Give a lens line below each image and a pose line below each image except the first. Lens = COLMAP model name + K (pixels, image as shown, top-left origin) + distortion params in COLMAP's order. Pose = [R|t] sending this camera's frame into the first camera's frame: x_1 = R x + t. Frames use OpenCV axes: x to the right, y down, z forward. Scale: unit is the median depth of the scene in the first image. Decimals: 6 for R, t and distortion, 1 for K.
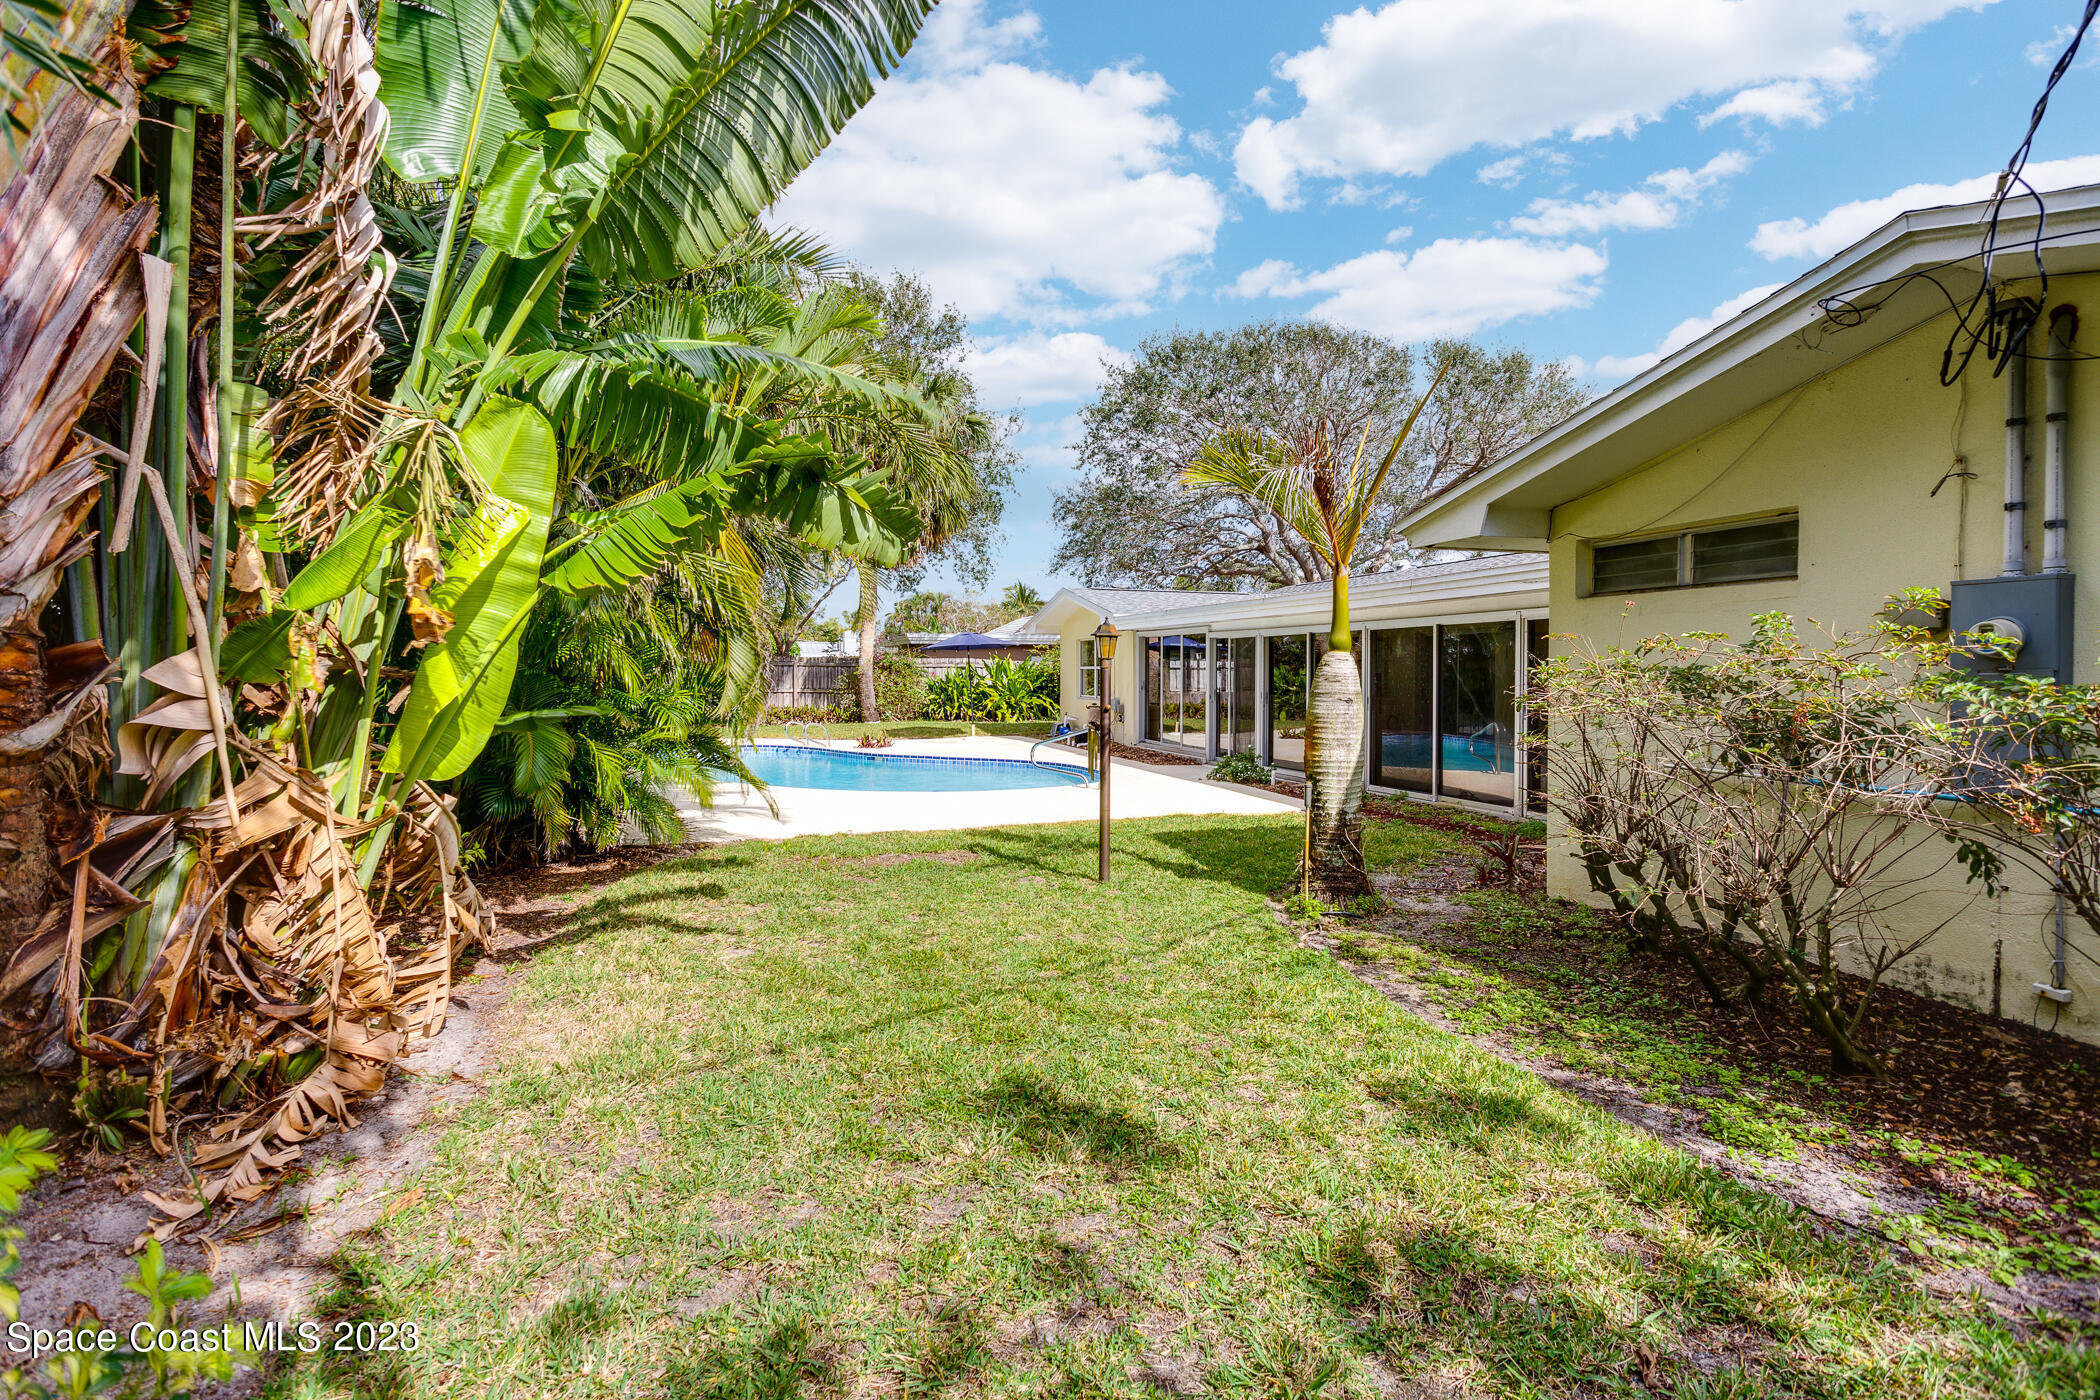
lens RADIAL K [[985.1, 0, 1053.1], [0, 985.1, 681.1], [0, 0, 1]] dist [-0.000100, 0.000139]
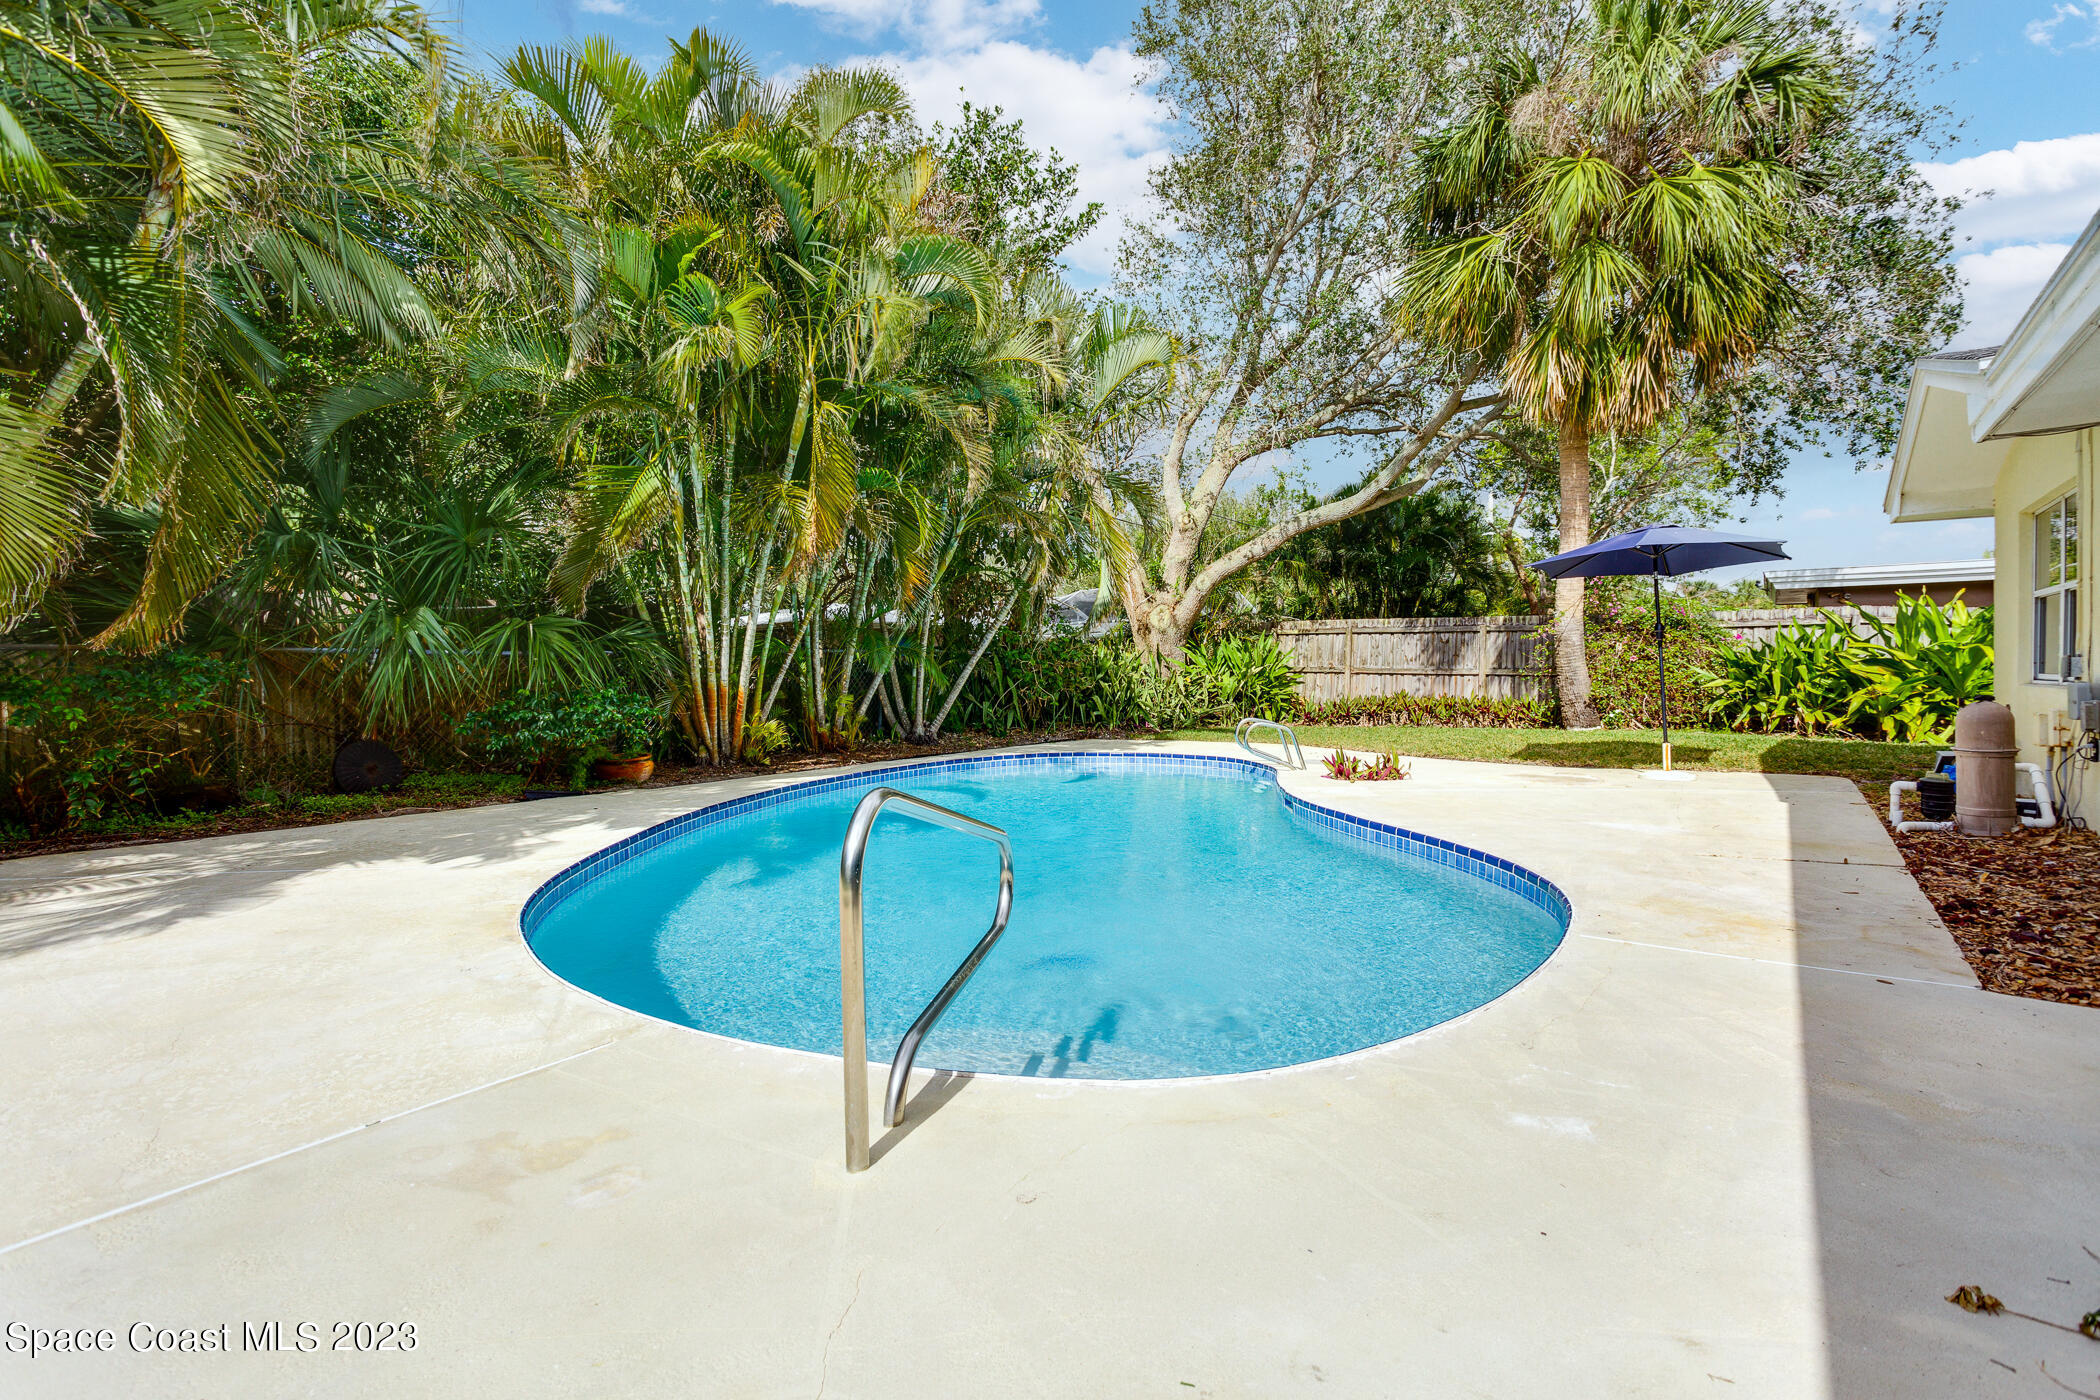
lens RADIAL K [[993.6, 0, 1048.9], [0, 993.6, 674.8], [0, 0, 1]] dist [-0.012164, -0.000104]
pose [[0.568374, 0.002627, -0.822766, 0.094543], [-0.004144, 0.999991, 0.000330, 0.012783], [0.822760, 0.003222, 0.568380, 0.430629]]
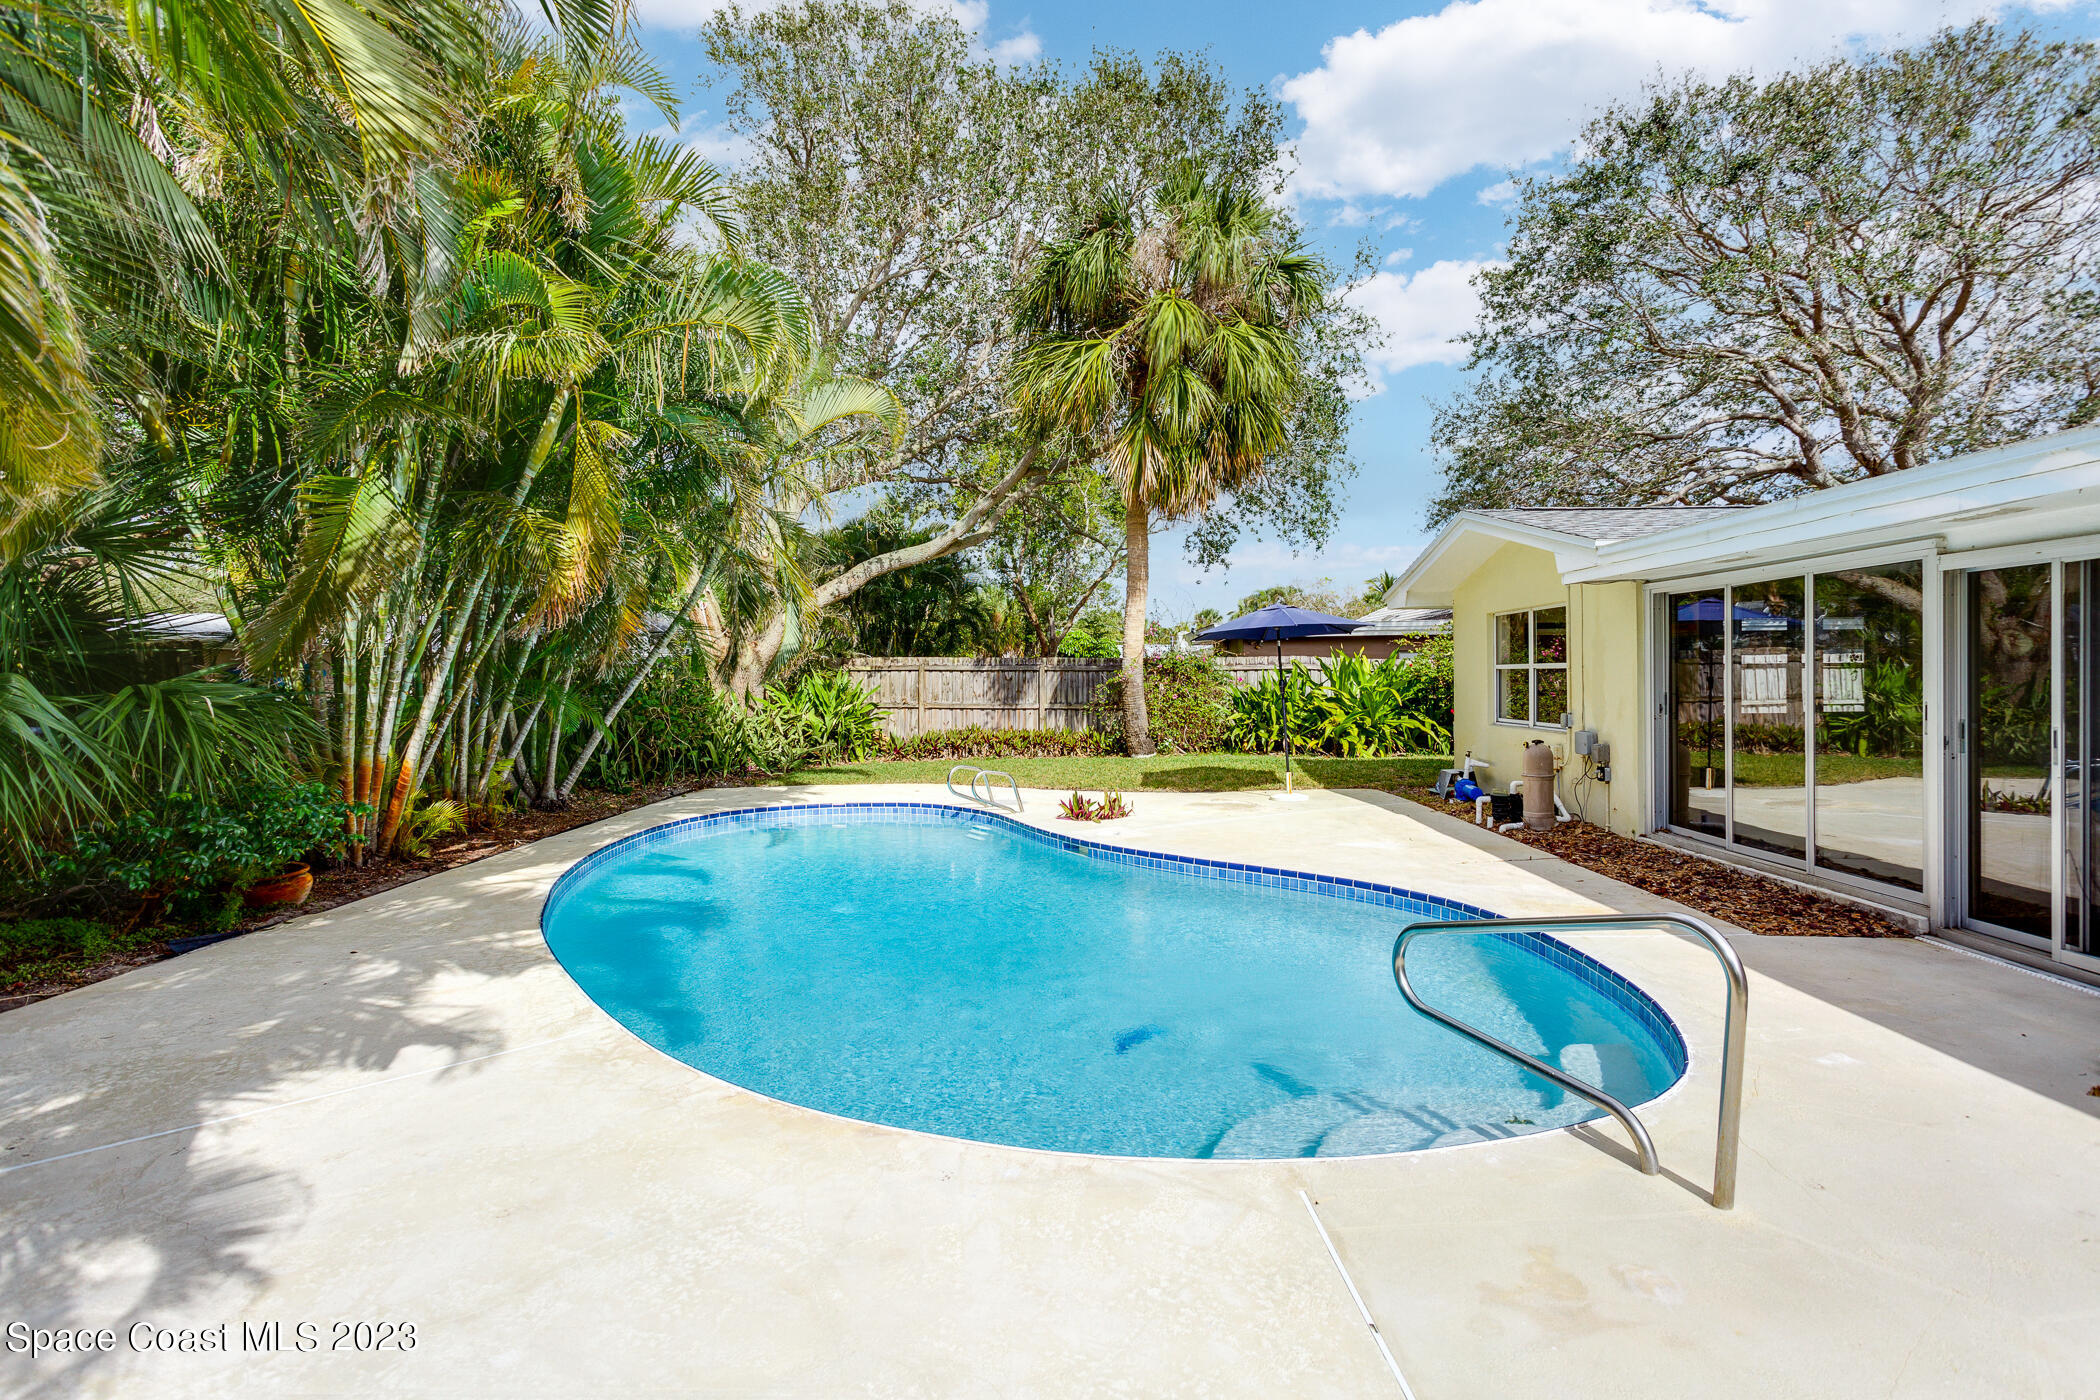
lens RADIAL K [[999.8, 0, 1046.8], [0, 999.8, 675.6], [0, 0, 1]] dist [-0.007878, 0.000159]
pose [[0.935185, -0.010184, -0.354013, -0.007014], [0.005858, 0.999895, -0.013287, -0.002575], [0.354111, 0.010352, 0.935146, 0.339960]]
